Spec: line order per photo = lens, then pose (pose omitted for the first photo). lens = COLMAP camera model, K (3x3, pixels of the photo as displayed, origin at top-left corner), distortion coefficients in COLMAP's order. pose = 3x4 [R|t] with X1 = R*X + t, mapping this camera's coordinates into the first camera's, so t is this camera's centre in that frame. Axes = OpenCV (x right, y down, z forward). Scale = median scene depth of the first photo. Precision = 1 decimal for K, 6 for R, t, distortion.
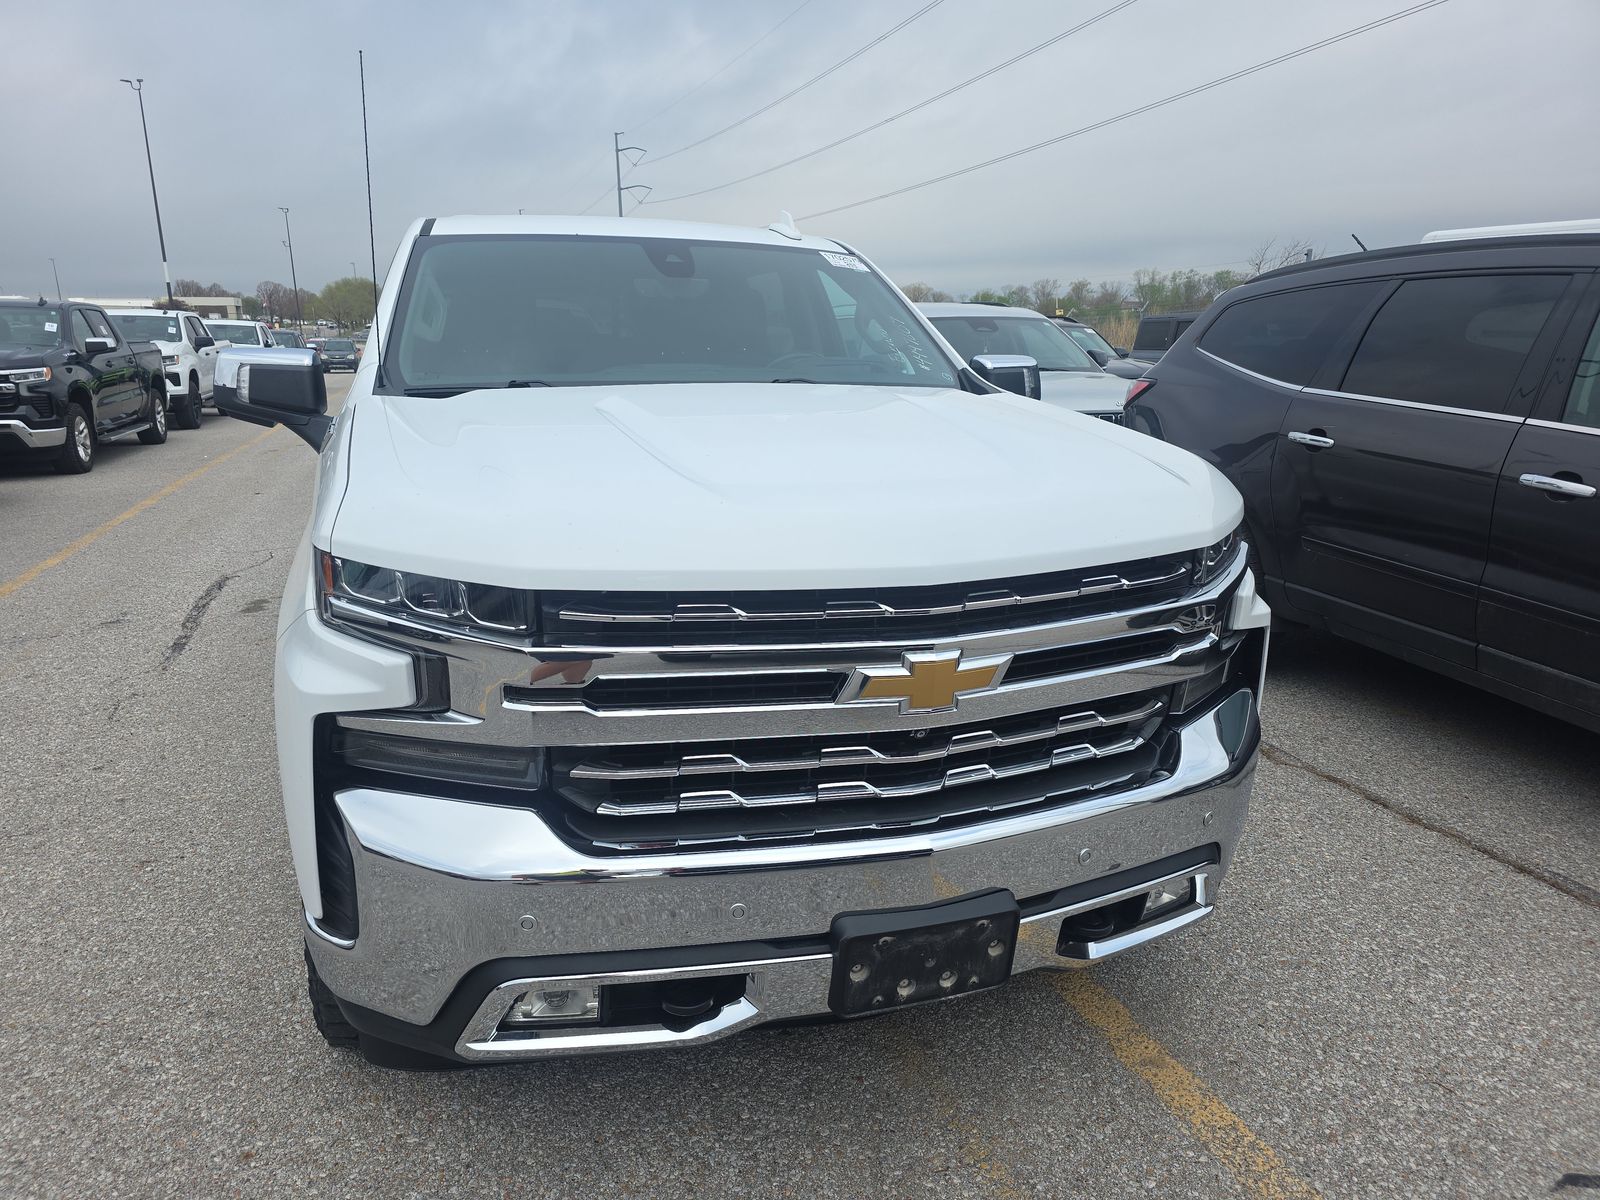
lens RADIAL K [[1080.1, 0, 798.9], [0, 1080.1, 596.3], [0, 0, 1]] dist [0.050505, -0.033876]
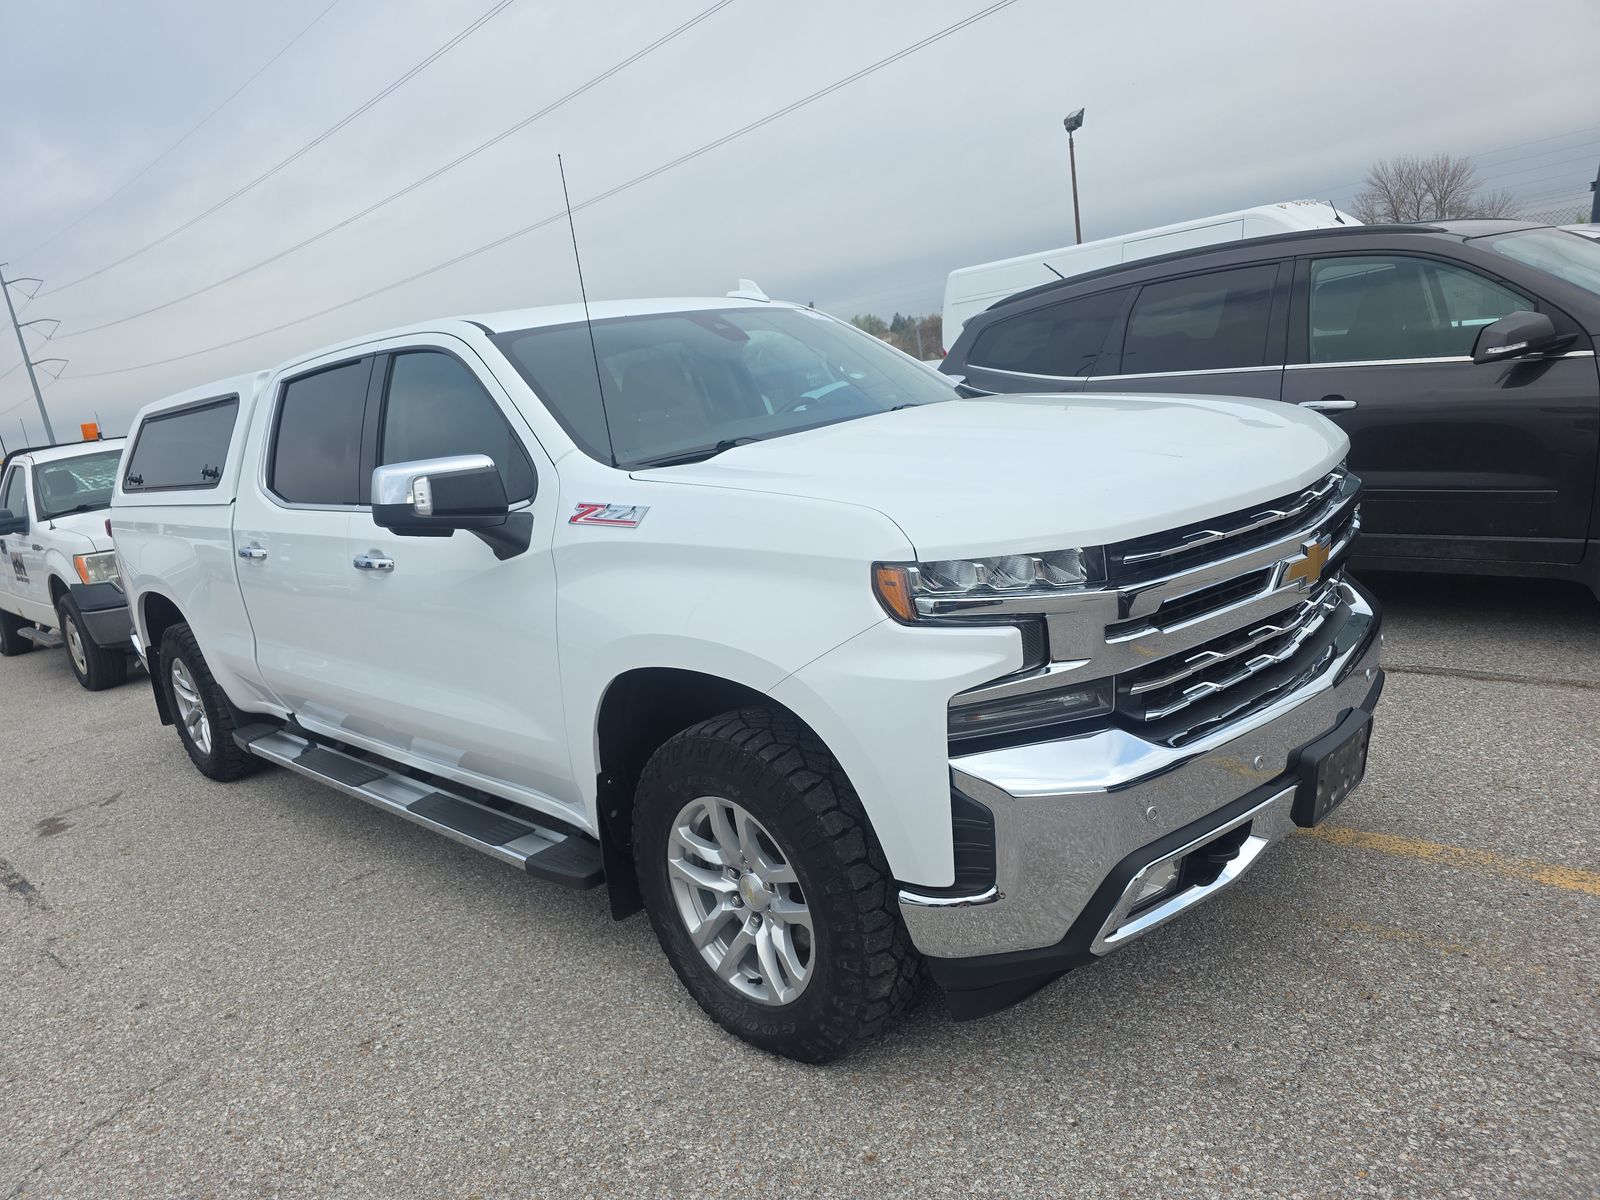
lens RADIAL K [[1080.1, 0, 790.7], [0, 1080.1, 604.1], [0, 0, 1]] dist [0.050505, -0.033876]
pose [[0.887082, -0.224008, 0.403616, -0.830801], [0.250272, 0.968091, -0.012764, -0.011855], [-0.387878, 0.112336, 0.914839, 0.007932]]
